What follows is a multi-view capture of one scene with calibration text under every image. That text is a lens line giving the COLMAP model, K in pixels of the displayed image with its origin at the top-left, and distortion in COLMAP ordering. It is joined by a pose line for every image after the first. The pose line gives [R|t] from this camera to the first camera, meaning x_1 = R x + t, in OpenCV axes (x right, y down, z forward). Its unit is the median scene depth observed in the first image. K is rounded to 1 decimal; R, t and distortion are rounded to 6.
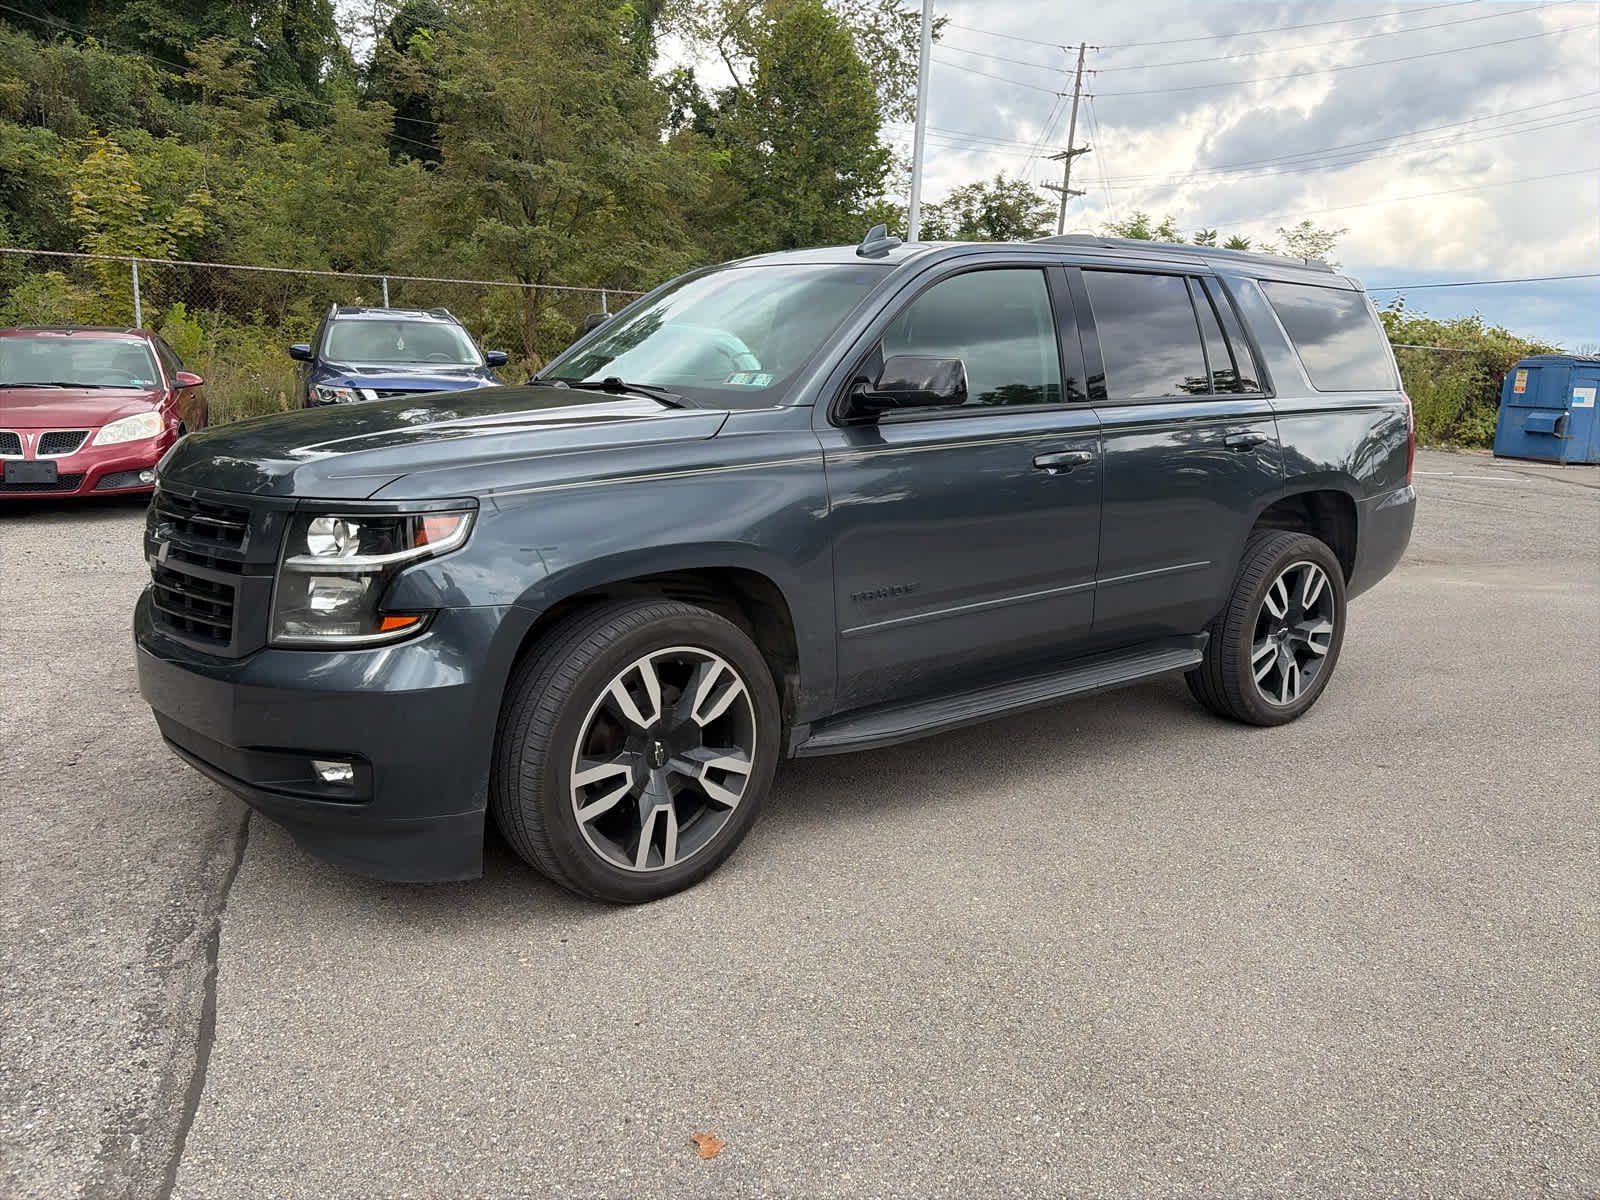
lens RADIAL K [[1218.7, 0, 824.1], [0, 1218.7, 586.0], [0, 0, 1]] dist [0.046353, -0.045395]
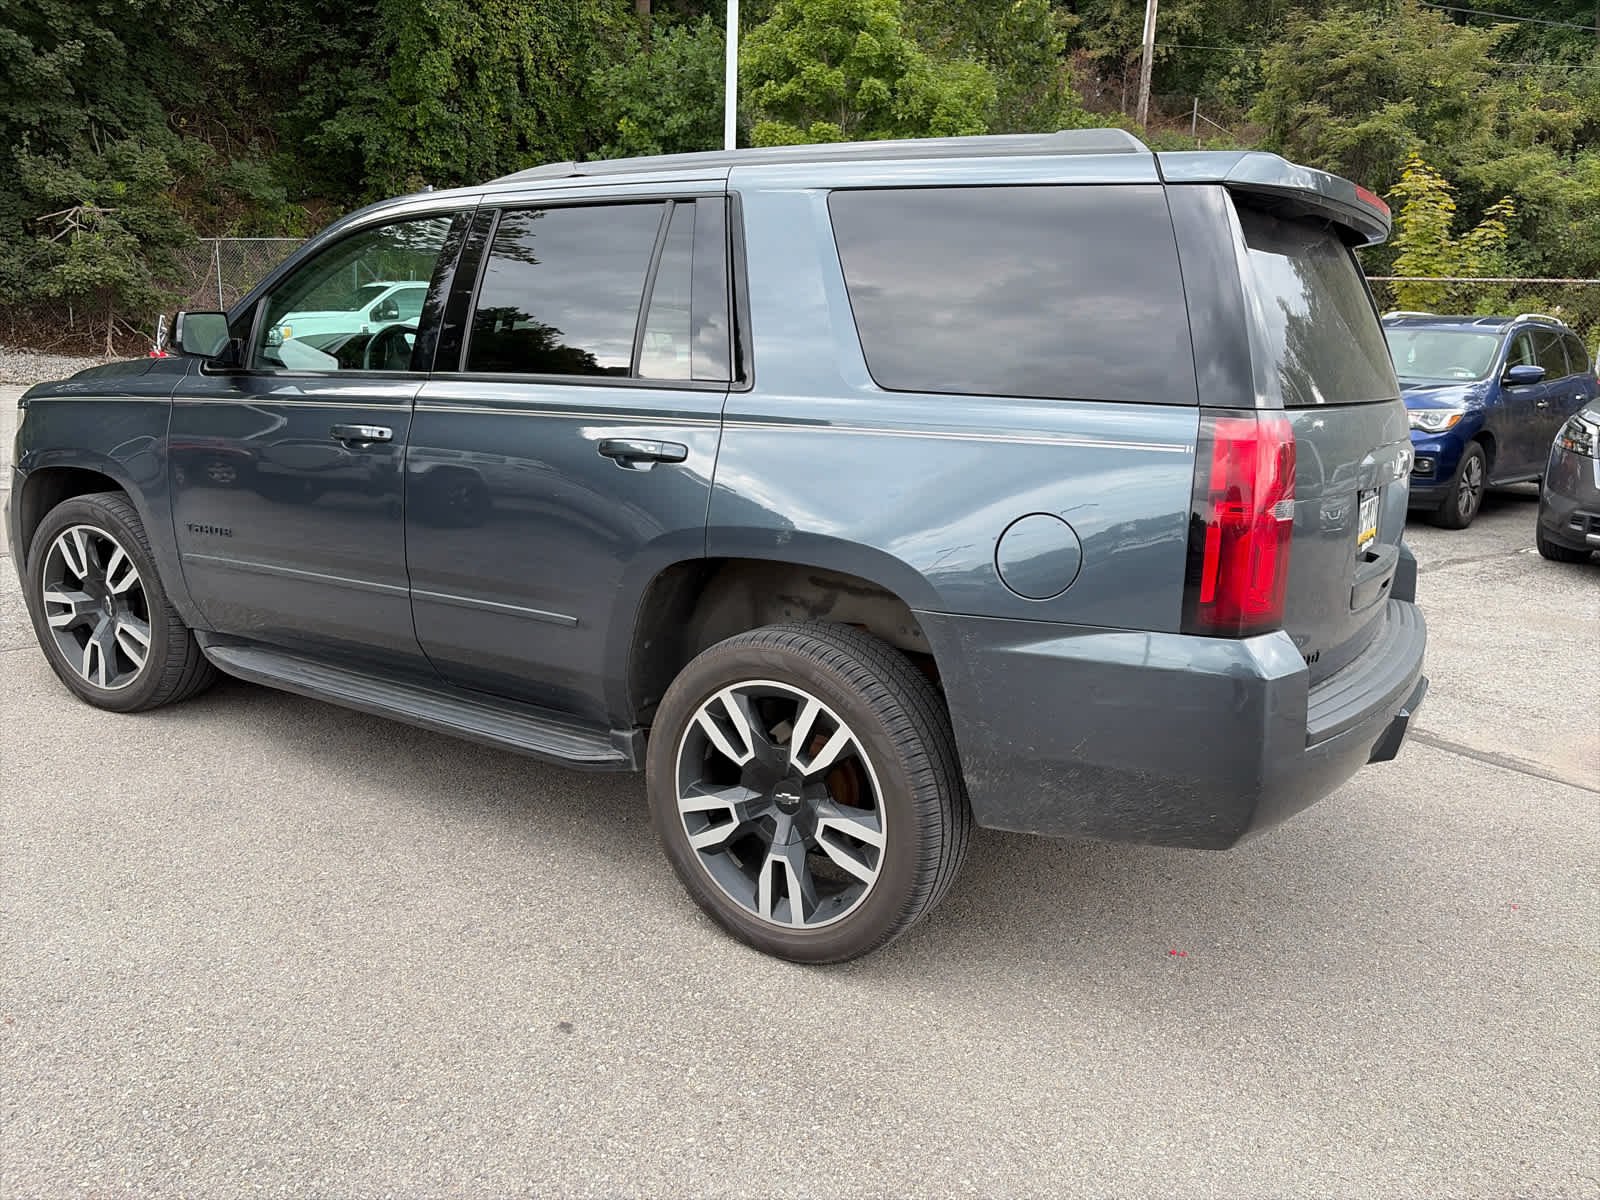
lens RADIAL K [[1218.7, 0, 801.1], [0, 1218.7, 604.1], [0, 0, 1]] dist [0.046353, -0.045395]
pose [[0.326430, 0.191878, -0.925541, 0.921335], [-0.204327, 0.970352, 0.129104, -0.132497], [0.922873, 0.146969, 0.355958, 0.812636]]
